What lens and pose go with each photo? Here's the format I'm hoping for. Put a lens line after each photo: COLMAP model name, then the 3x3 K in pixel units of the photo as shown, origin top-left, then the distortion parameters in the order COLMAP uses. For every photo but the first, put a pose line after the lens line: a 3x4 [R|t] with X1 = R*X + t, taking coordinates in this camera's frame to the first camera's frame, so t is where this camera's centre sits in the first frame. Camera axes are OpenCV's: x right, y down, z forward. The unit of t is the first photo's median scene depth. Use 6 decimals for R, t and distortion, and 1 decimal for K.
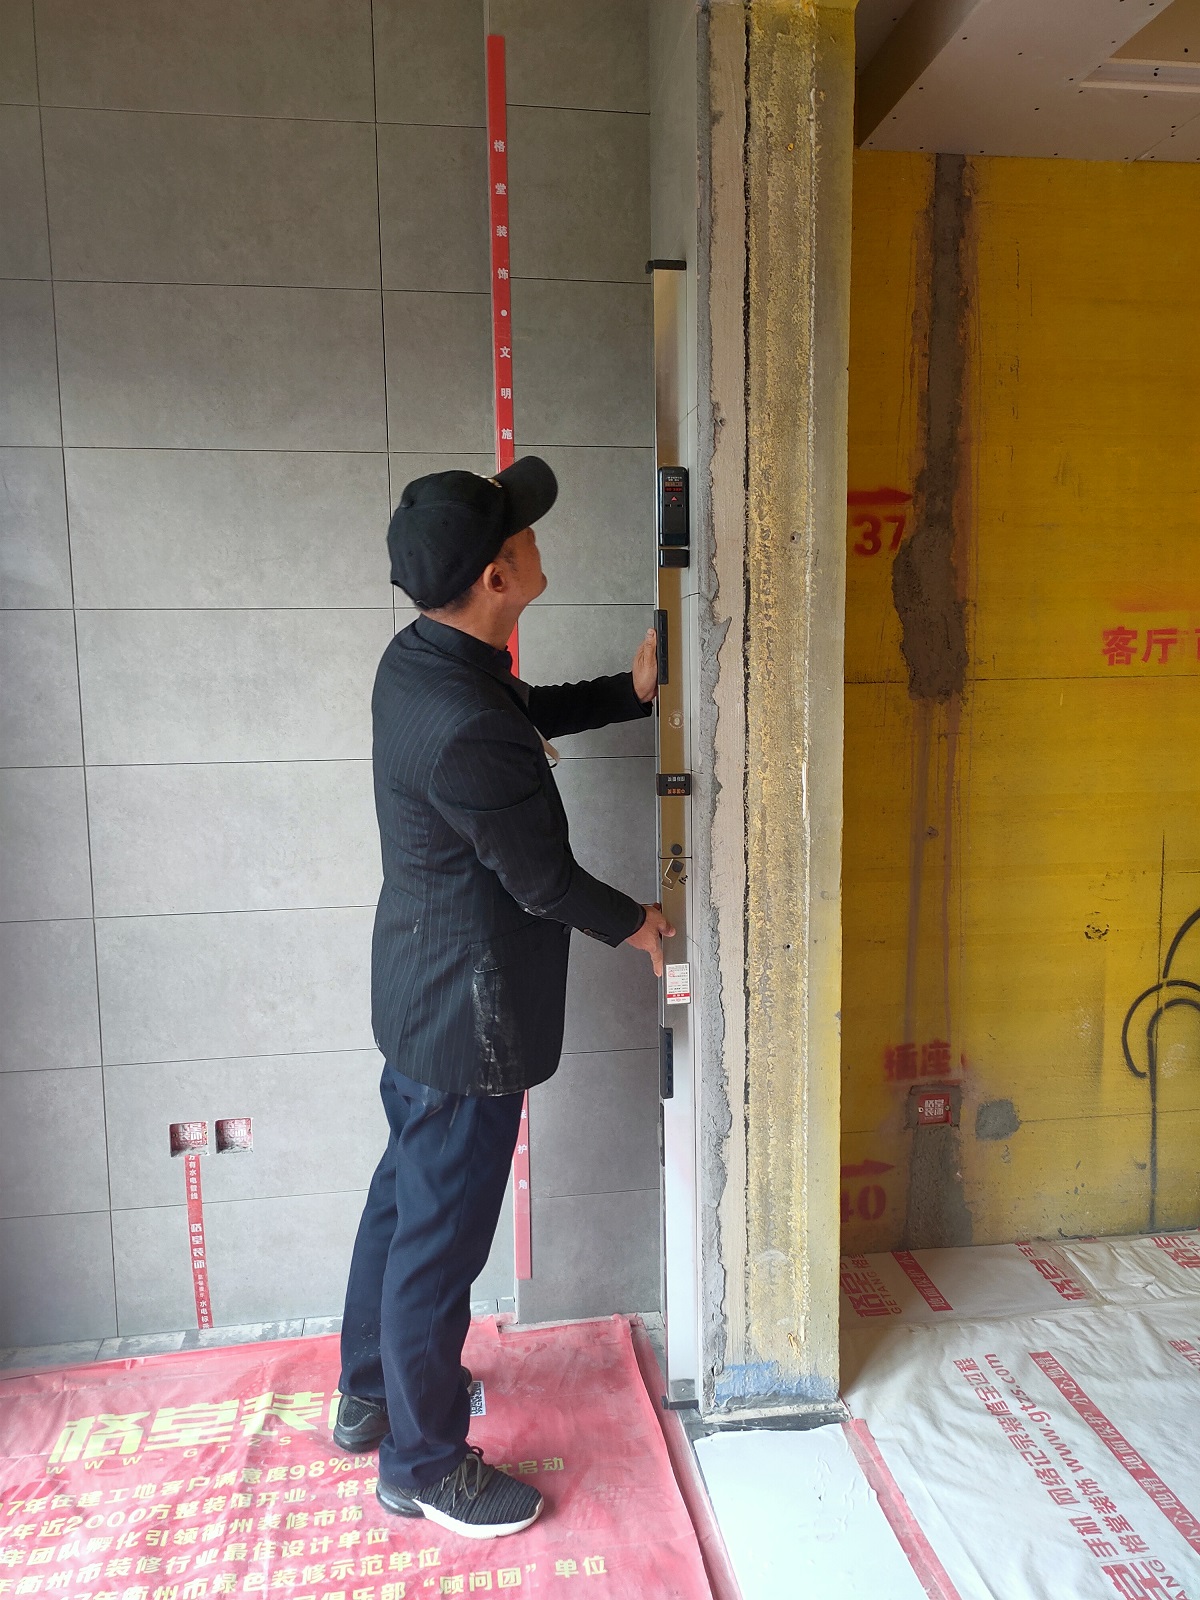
lens RADIAL K [[1189.4, 0, 589.9], [0, 1189.4, 801.9], [0, 0, 1]] dist [0.039807, -0.029808]
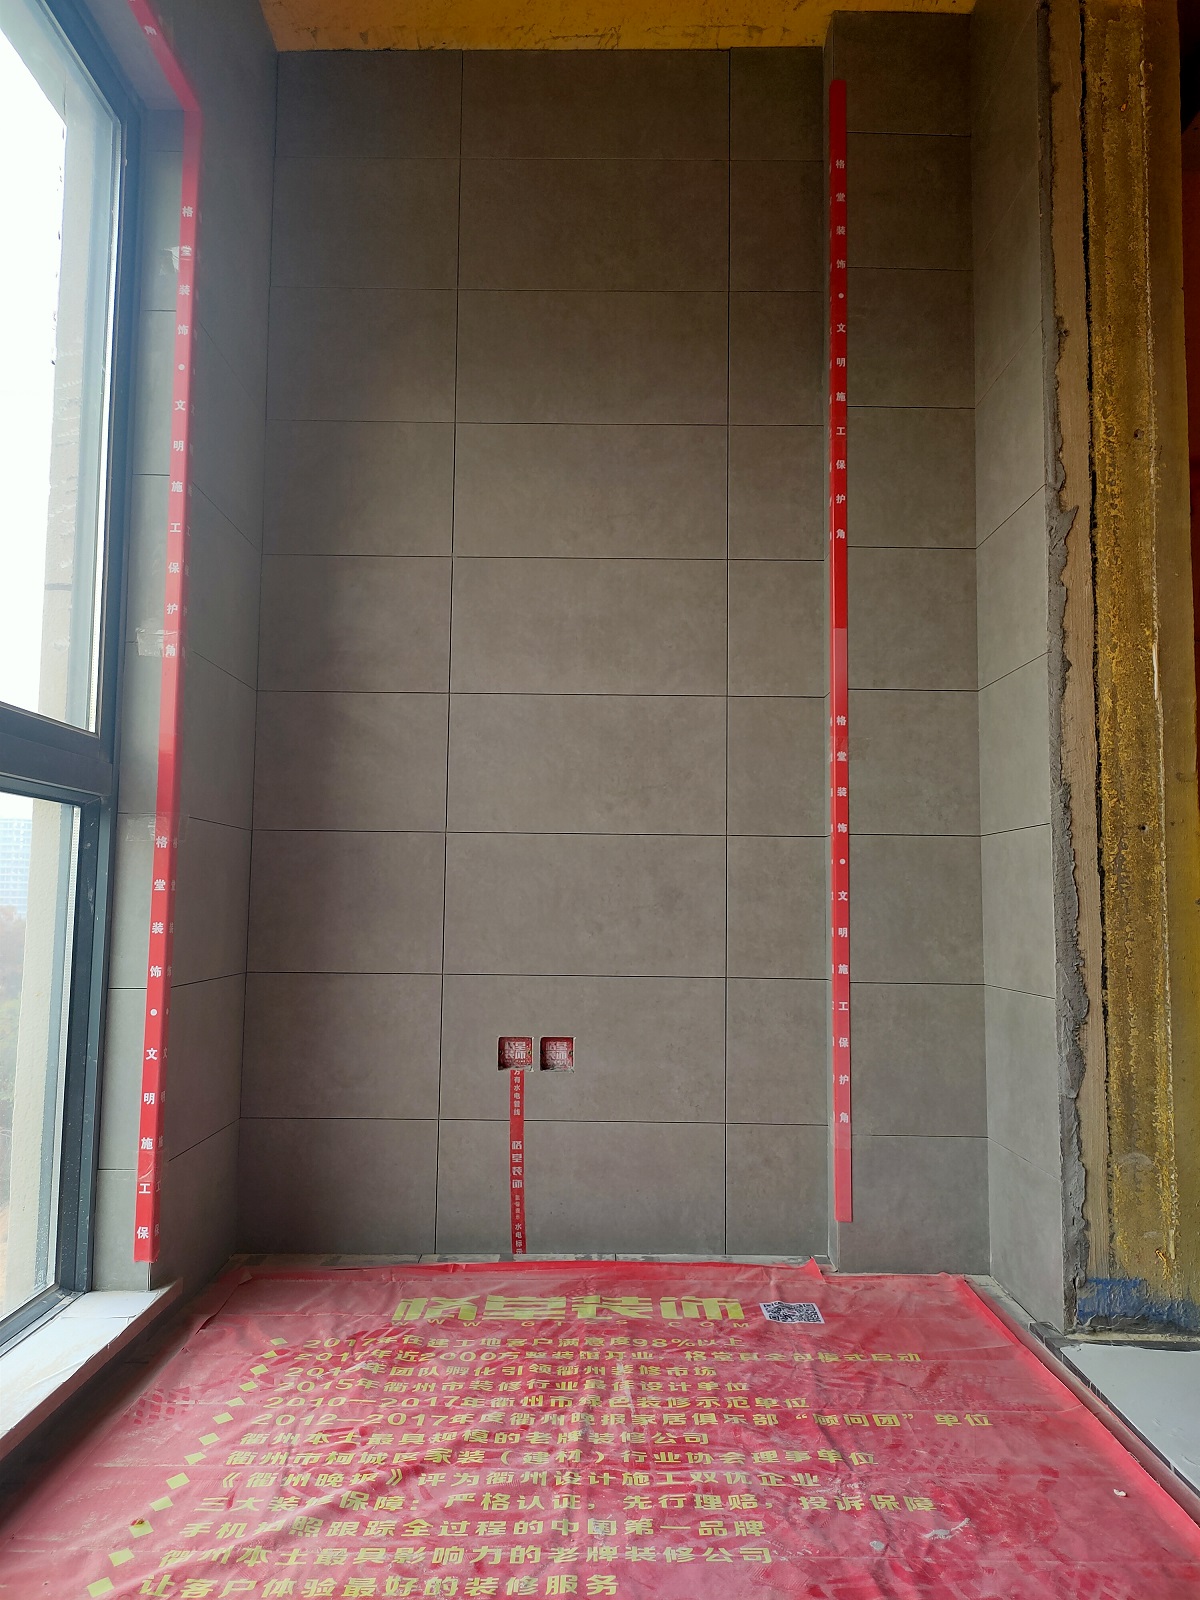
lens RADIAL K [[1189.4, 0, 589.9], [0, 1189.4, 801.9], [0, 0, 1]] dist [0.039807, -0.029808]
pose [[0.989139, 0.012565, -0.146444, -0.144777], [-0.041718, 0.979364, -0.197751, 0.317663], [0.140937, 0.201713, 0.969252, -0.039680]]
